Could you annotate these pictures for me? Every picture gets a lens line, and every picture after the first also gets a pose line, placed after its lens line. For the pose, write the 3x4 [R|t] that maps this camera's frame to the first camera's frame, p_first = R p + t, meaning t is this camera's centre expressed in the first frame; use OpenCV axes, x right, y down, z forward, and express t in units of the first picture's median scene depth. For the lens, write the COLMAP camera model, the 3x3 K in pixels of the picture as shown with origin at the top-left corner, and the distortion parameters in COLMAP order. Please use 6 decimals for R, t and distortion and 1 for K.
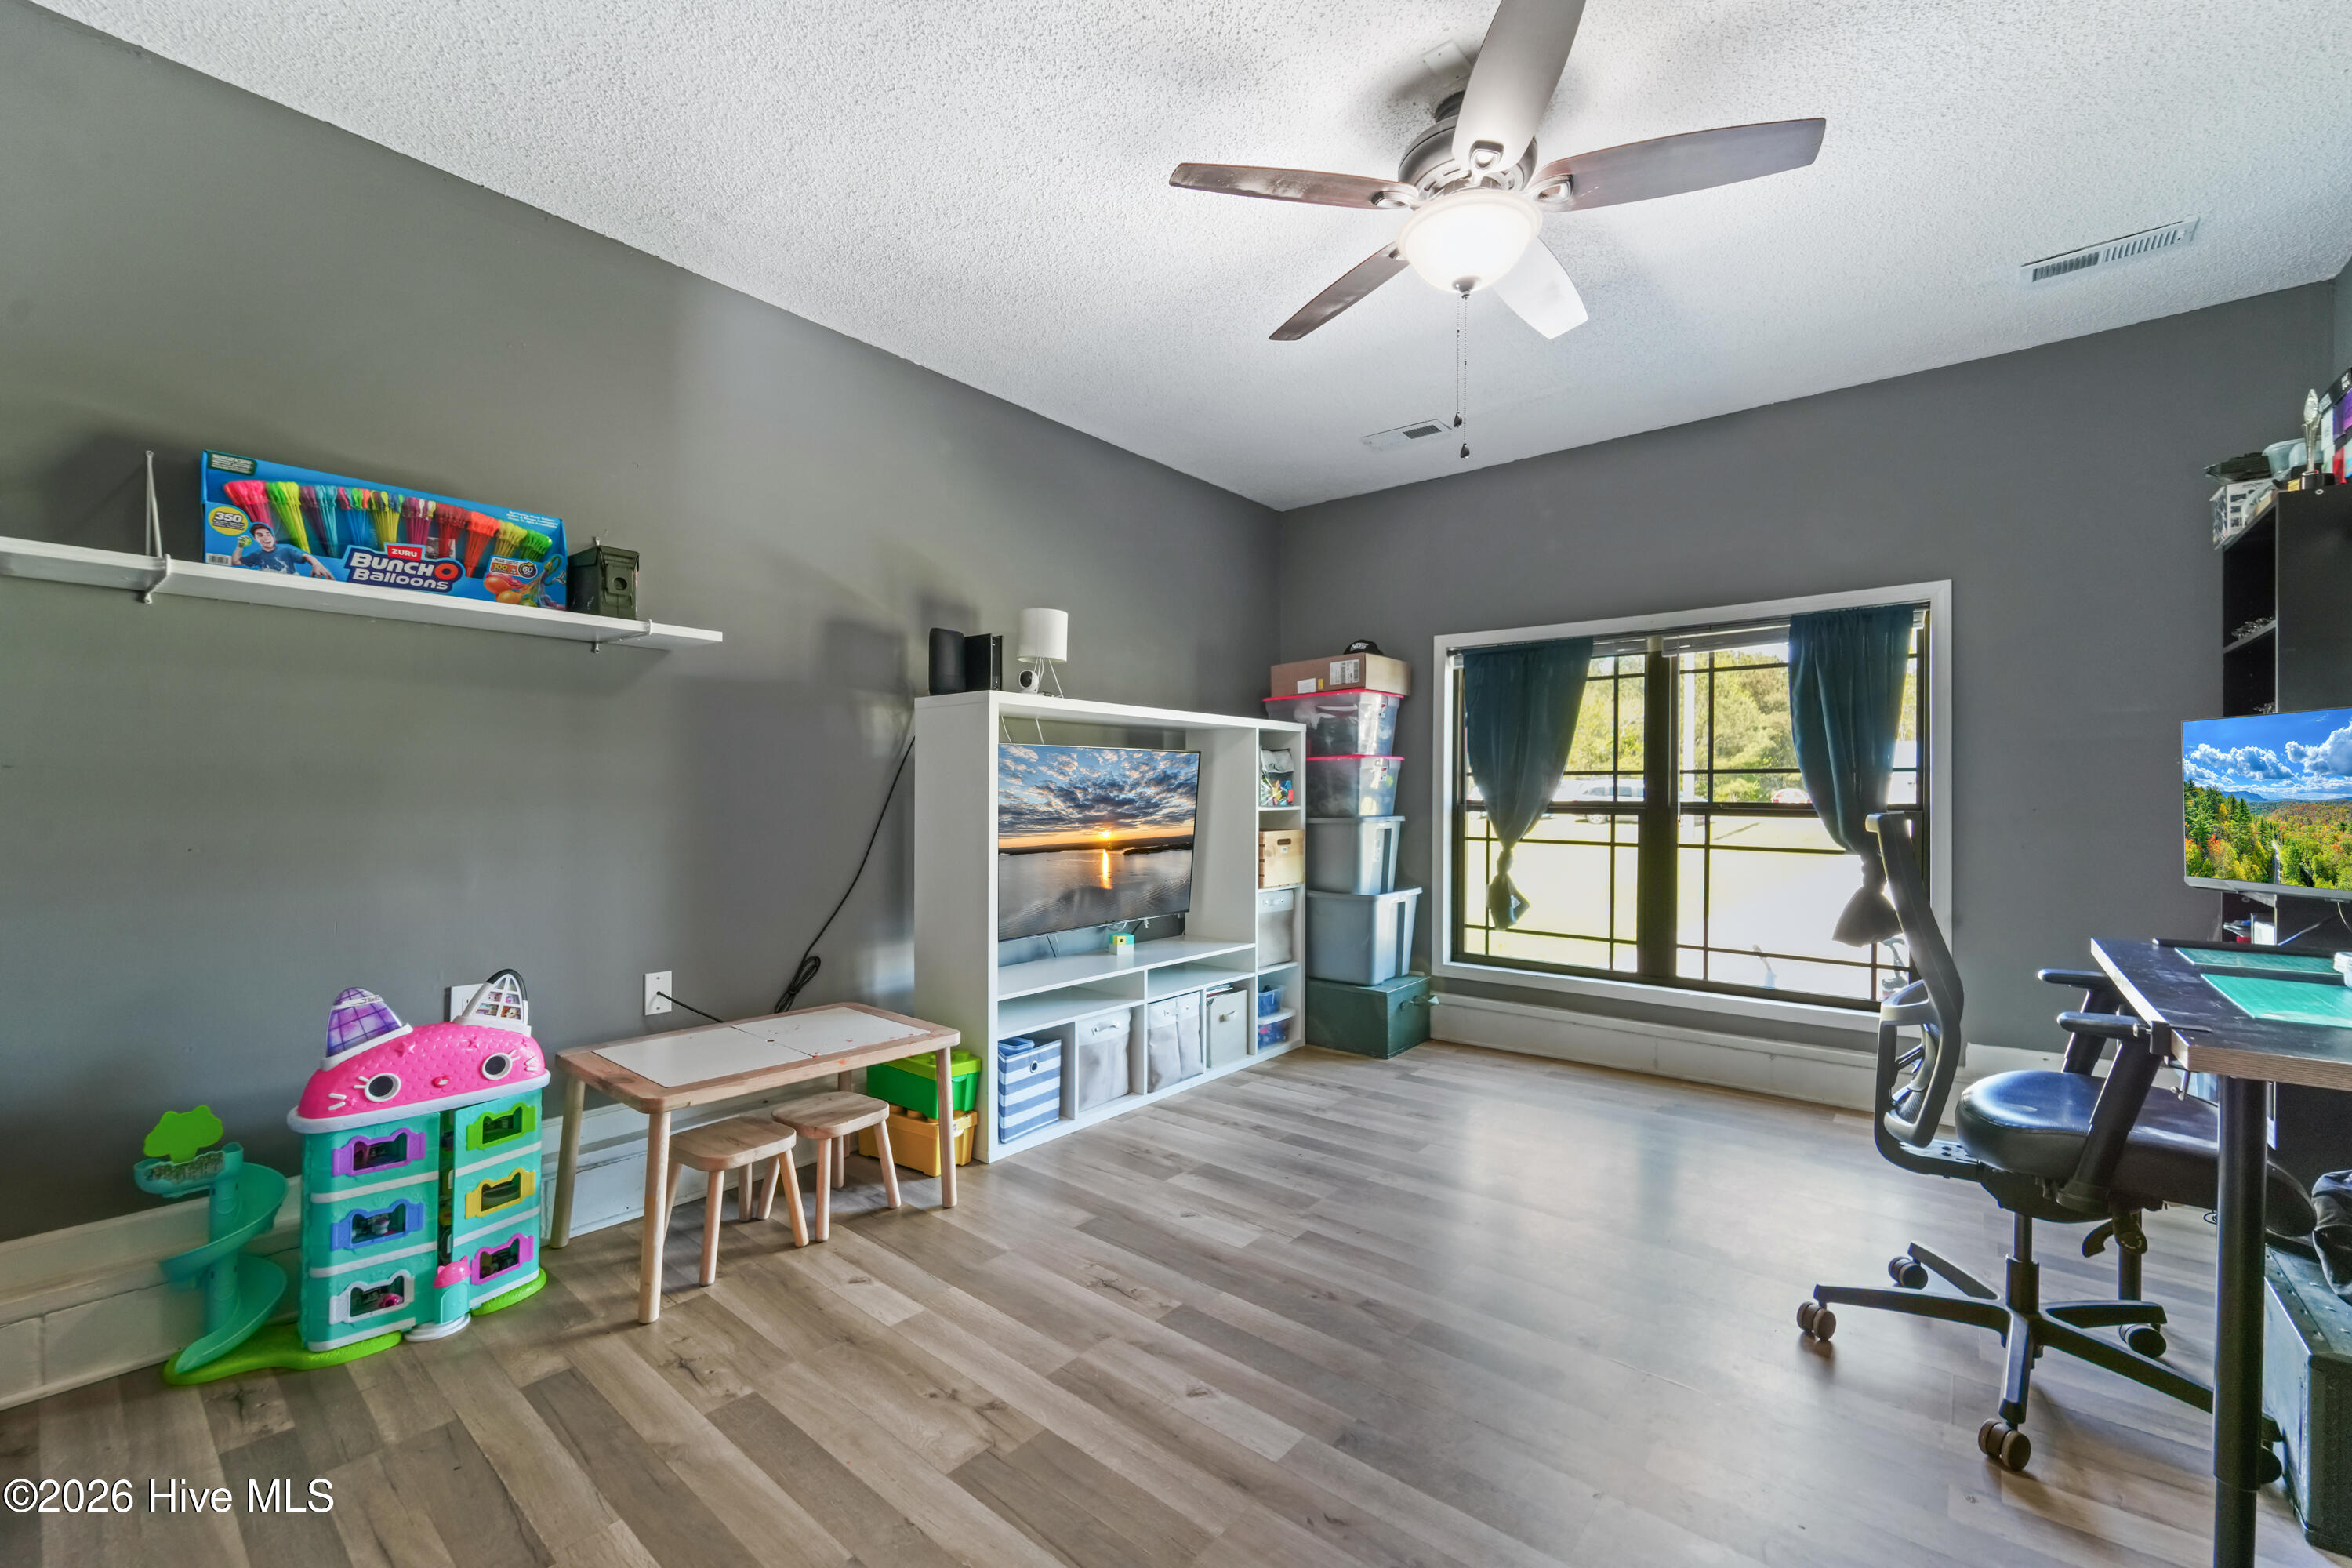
lens RADIAL K [[959.8, 0, 1199.9], [0, 959.8, 790.7], [0, 0, 1]] dist [0.000799, -0.000011]
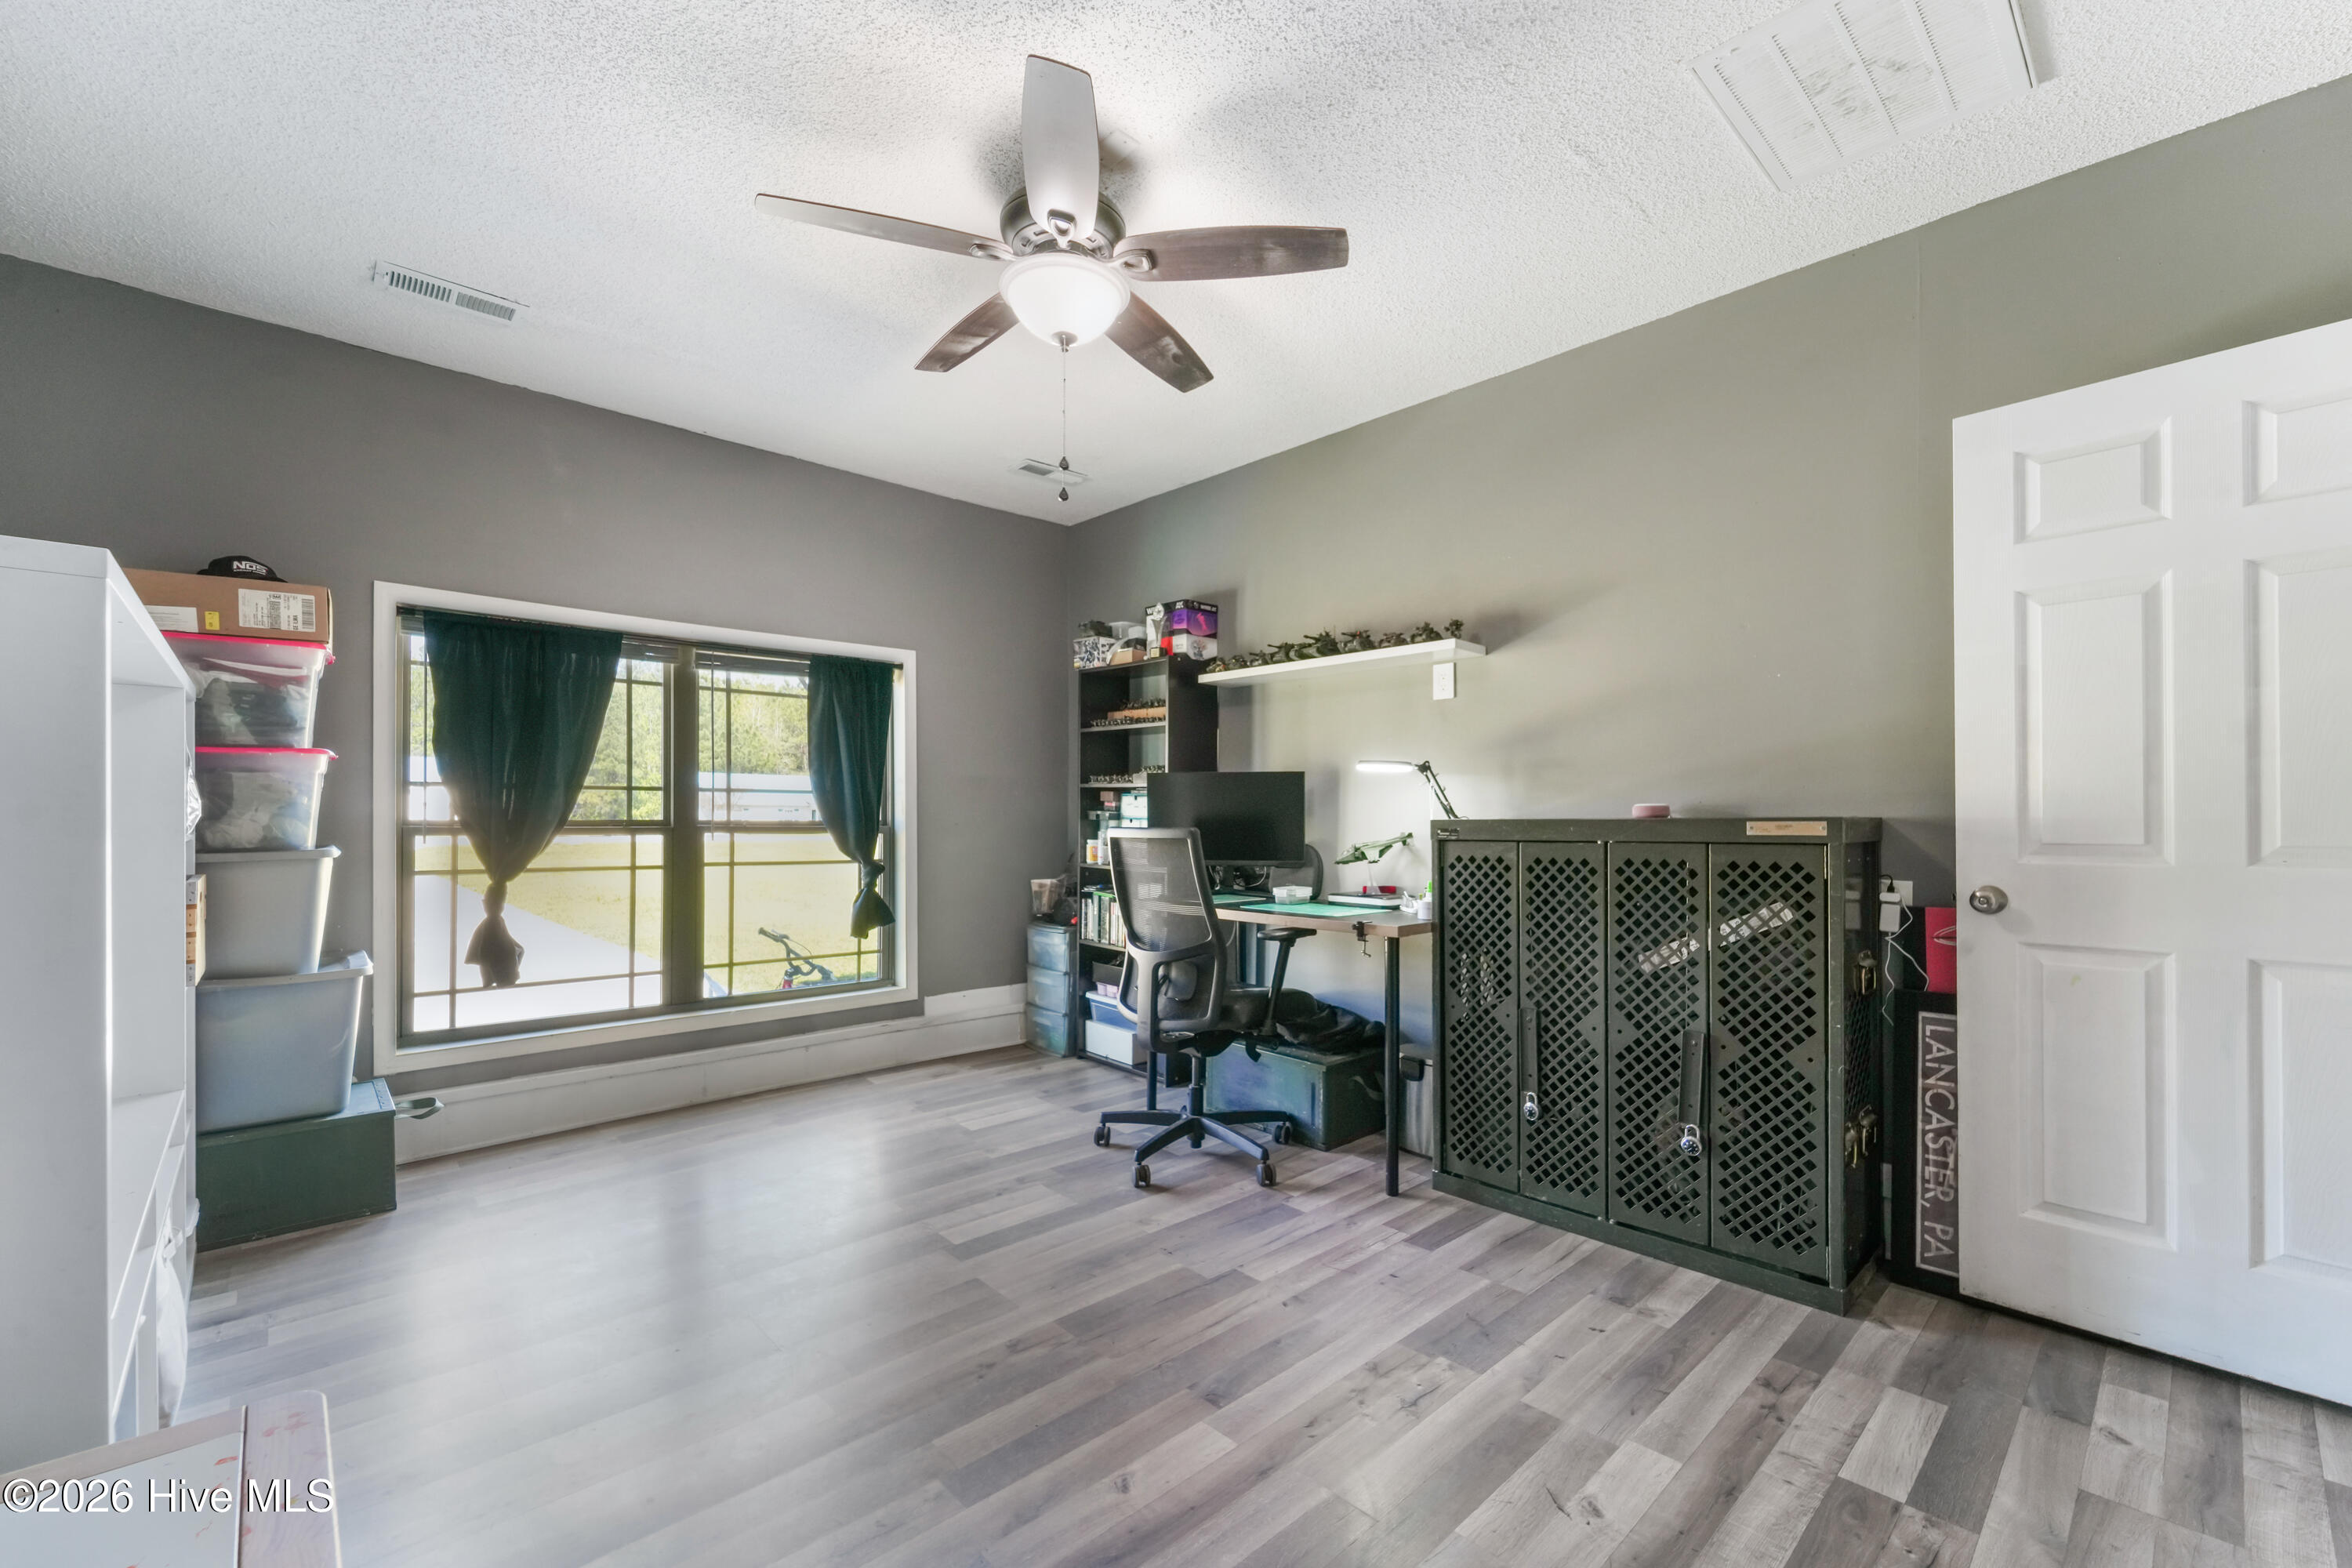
lens RADIAL K [[963.1, 0, 1182.5], [0, 963.1, 807.9], [0, 0, 1]] dist [0.001241, 0.000036]
pose [[0.138362, 0.004903, 0.990370, -0.482190], [-0.005758, 0.999975, -0.004146, 0.000365], [-0.990365, -0.005129, 0.138386, 0.448538]]
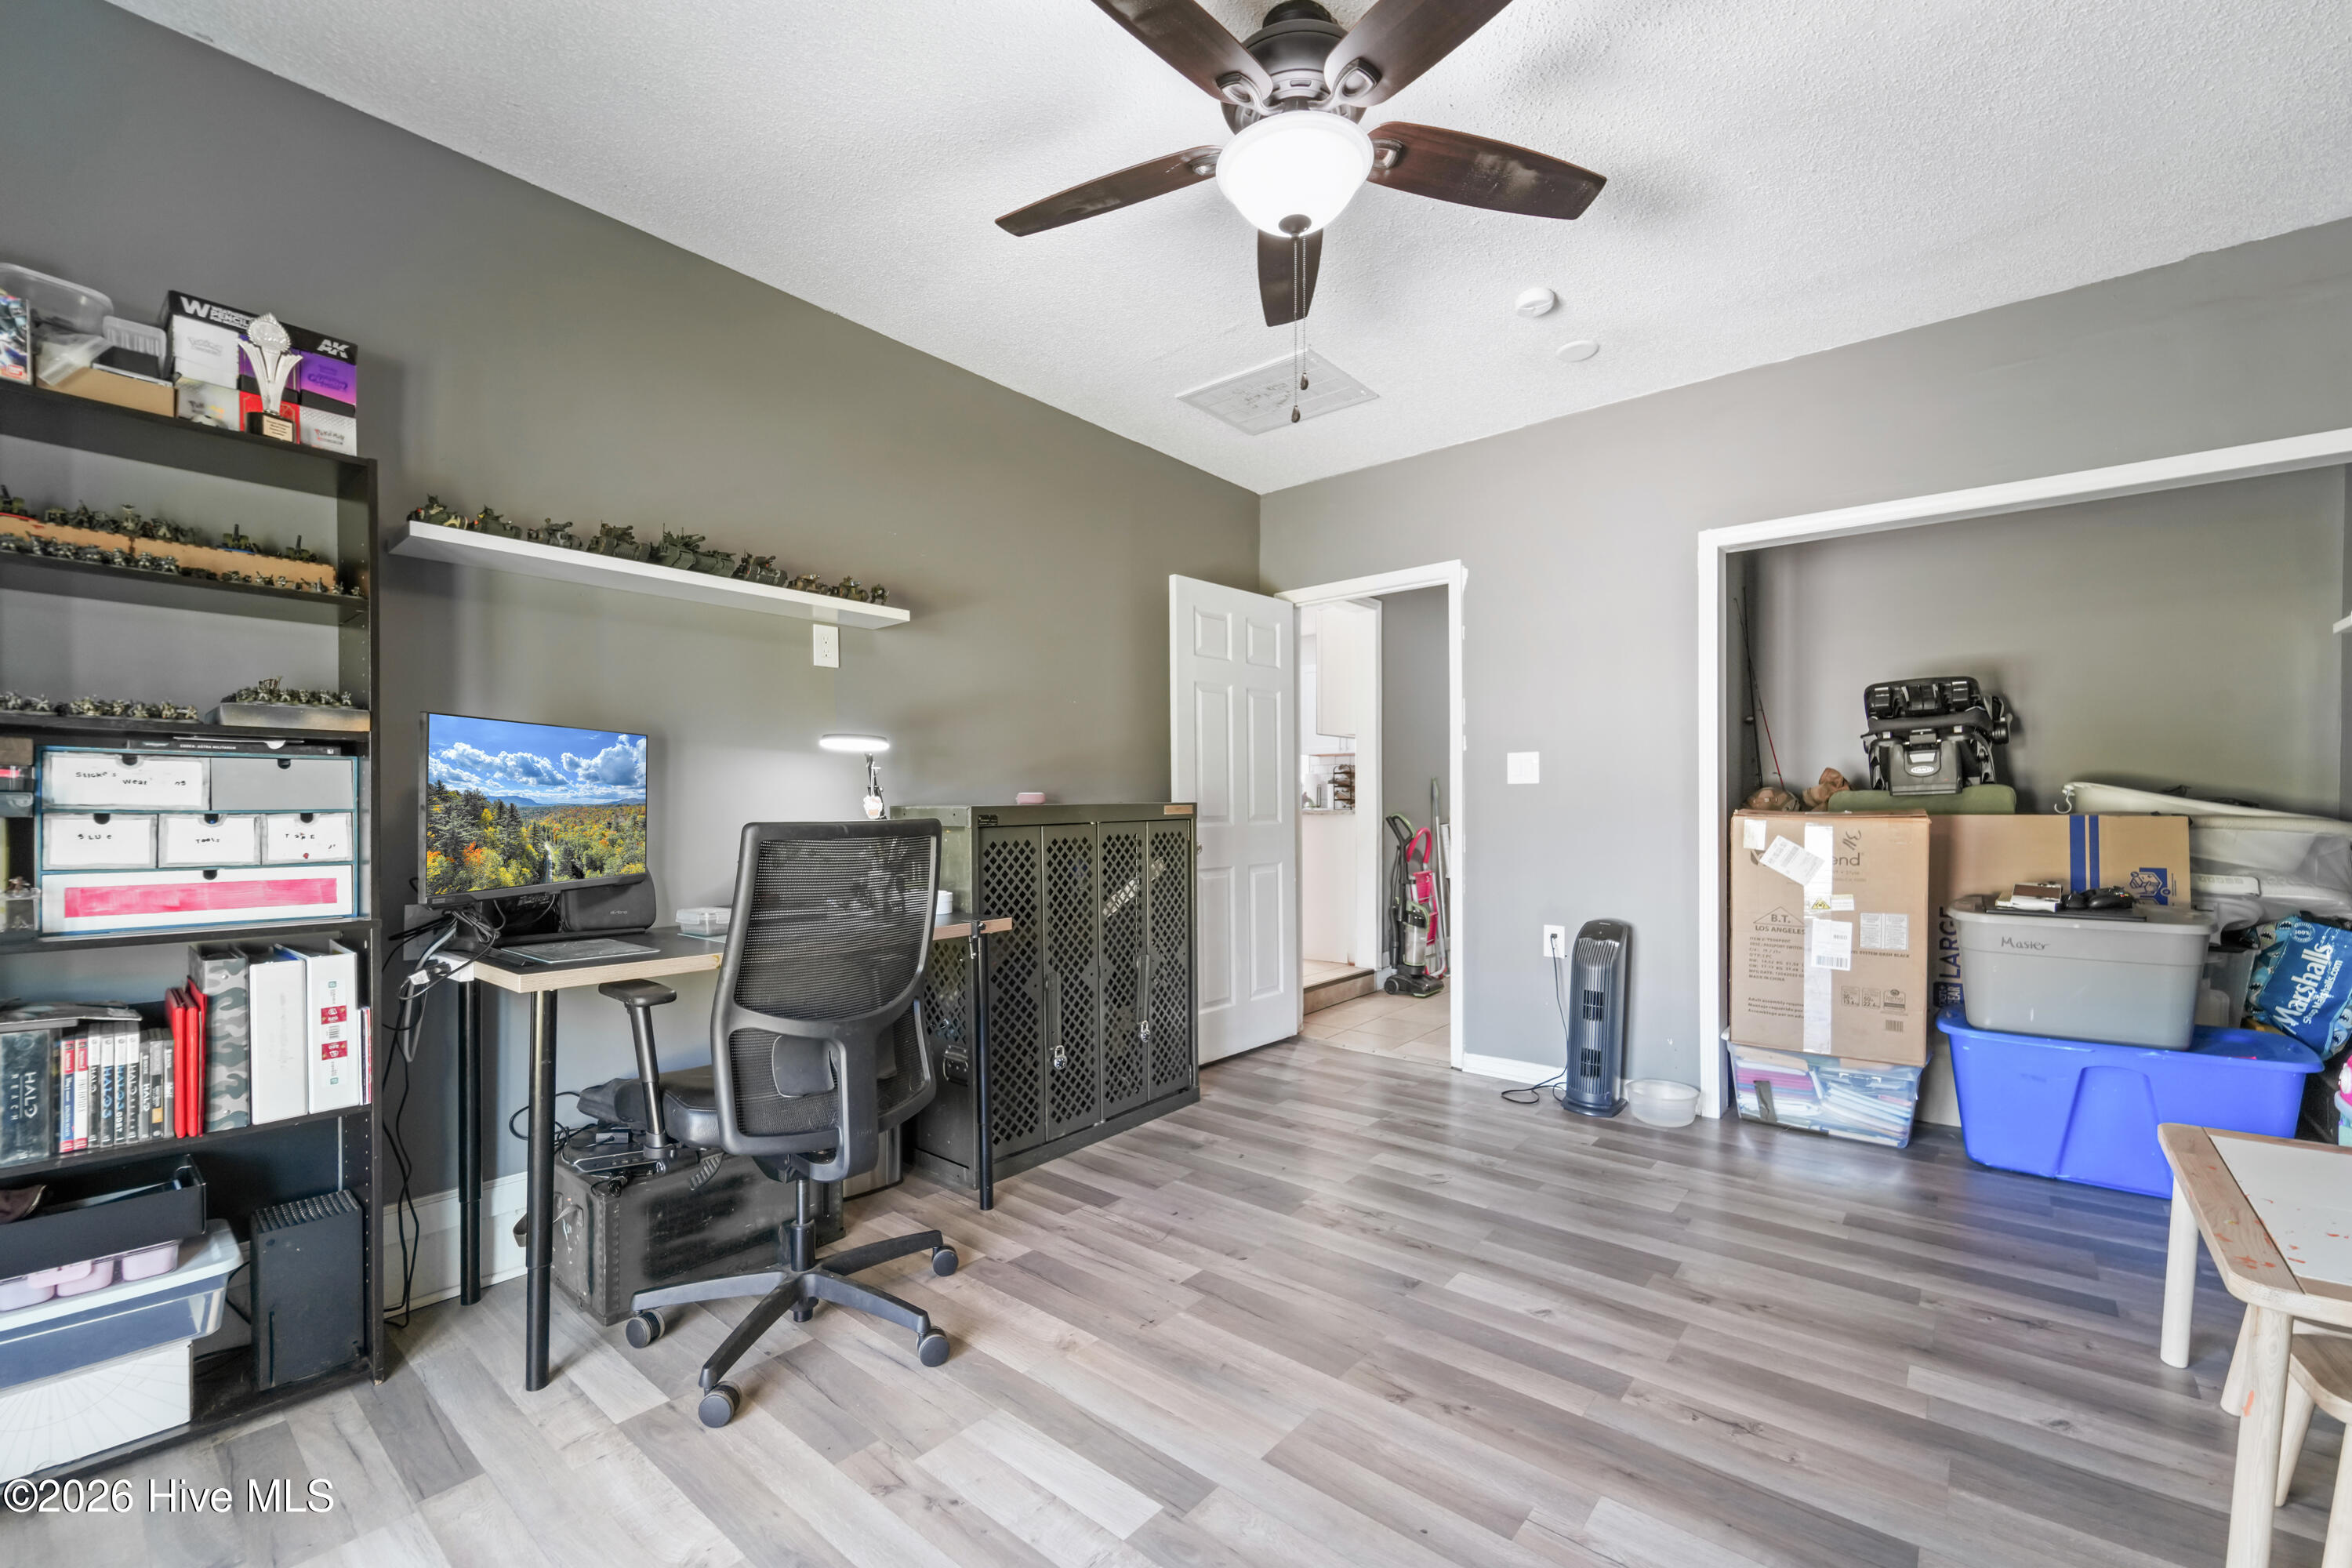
lens RADIAL K [[963.1, 0, 1182.5], [0, 963.1, 807.9], [0, 0, 1]] dist [0.001241, 0.000036]
pose [[-0.999753, -0.000777, 0.022203, 0.223897], [-0.000760, 0.999999, 0.000767, 0.006824], [-0.022203, 0.000750, -0.999753, 1.186734]]
